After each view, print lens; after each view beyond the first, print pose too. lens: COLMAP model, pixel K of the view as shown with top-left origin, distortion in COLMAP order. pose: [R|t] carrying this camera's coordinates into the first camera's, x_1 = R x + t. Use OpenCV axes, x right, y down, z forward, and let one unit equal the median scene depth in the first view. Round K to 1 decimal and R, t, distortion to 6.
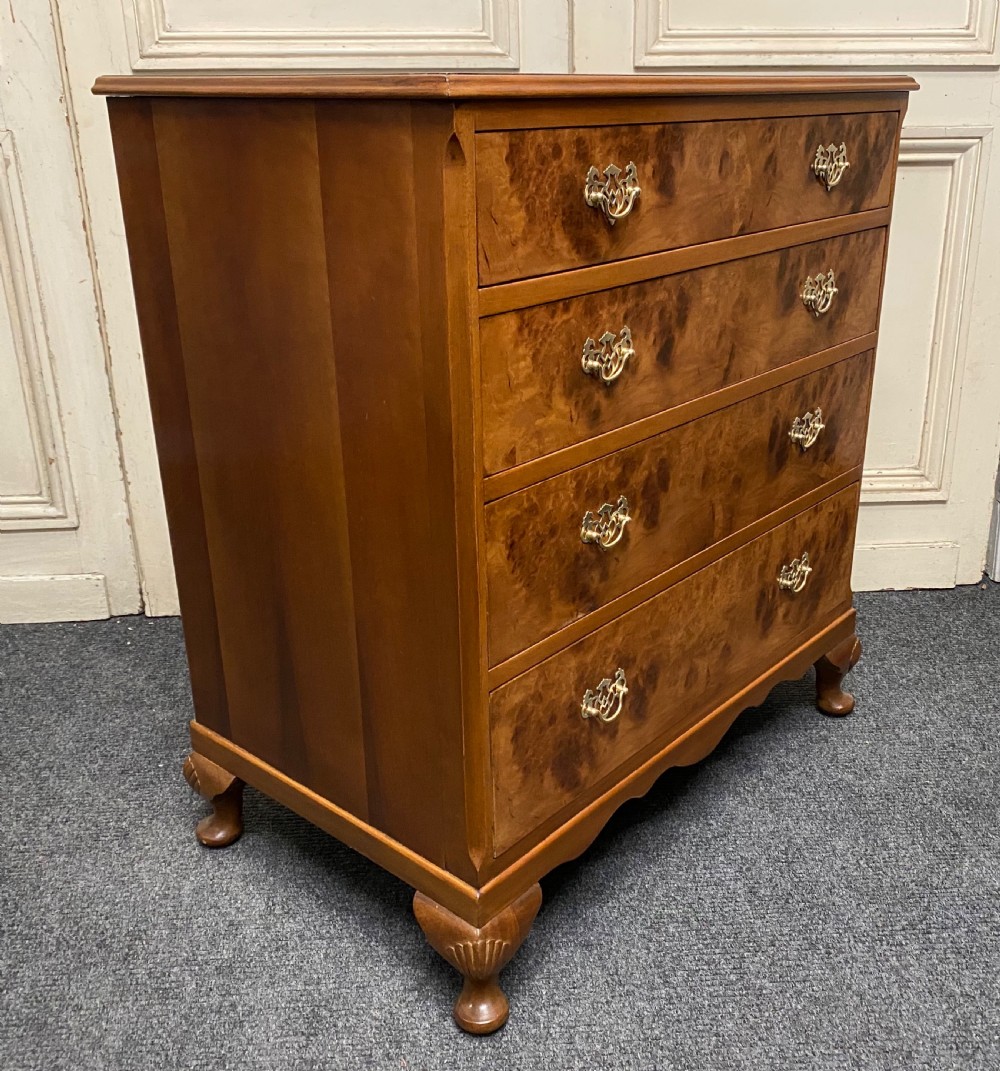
lens RADIAL K [[1091.6, 0, 543.1], [0, 1091.6, 532.3], [0, 0, 1]] dist [0.005413, 0.013305]
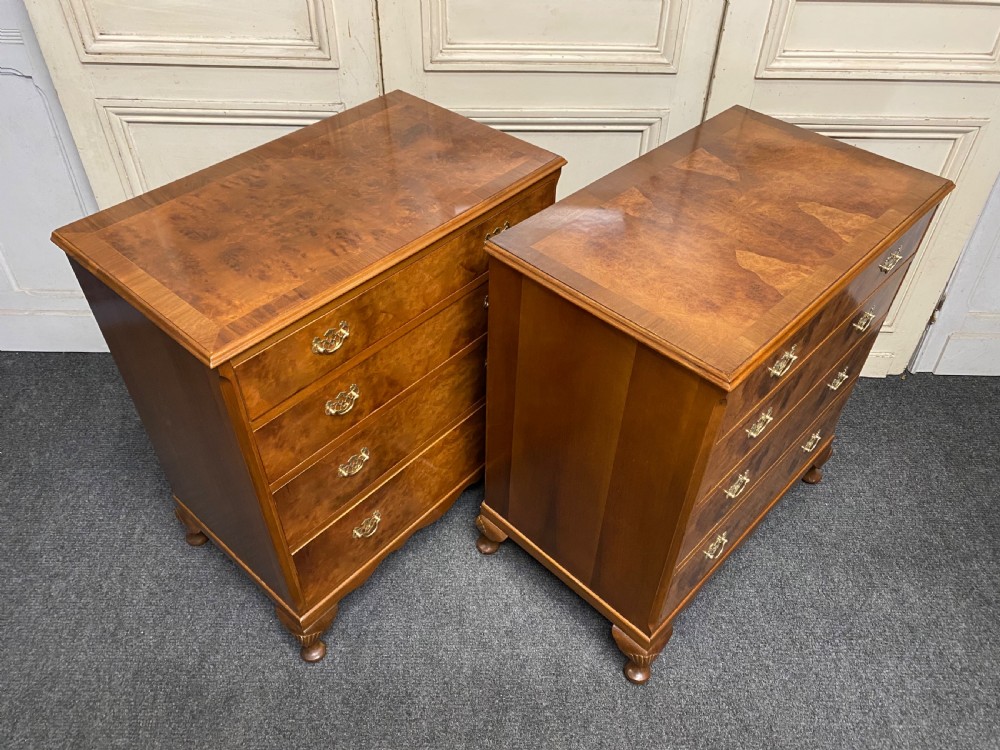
lens RADIAL K [[761.9, 0, 498.2], [0, 761.9, 372.1], [0, 0, 1]] dist [0.008999, 0.007257]
pose [[0.997249, 0.067387, -0.030879, -0.275049], [-0.052095, 0.933503, 0.354765, -0.534555], [0.052732, -0.352181, 0.934445, -0.174270]]
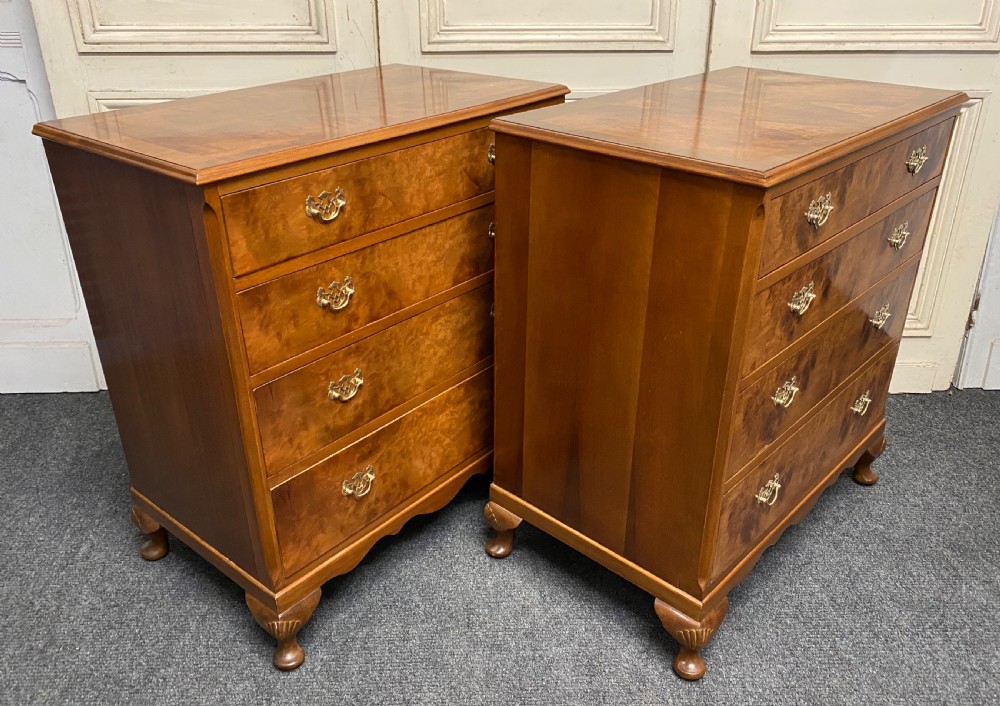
lens RADIAL K [[825.9, 0, 498.5], [0, 825.9, 351.9], [0, 0, 1]] dist [0.013716, -0.000775]
pose [[0.998935, 0.029235, -0.035697, -0.279235], [-0.026052, 0.995904, 0.086588, -0.140066], [0.038083, -0.085566, 0.995604, -0.233696]]
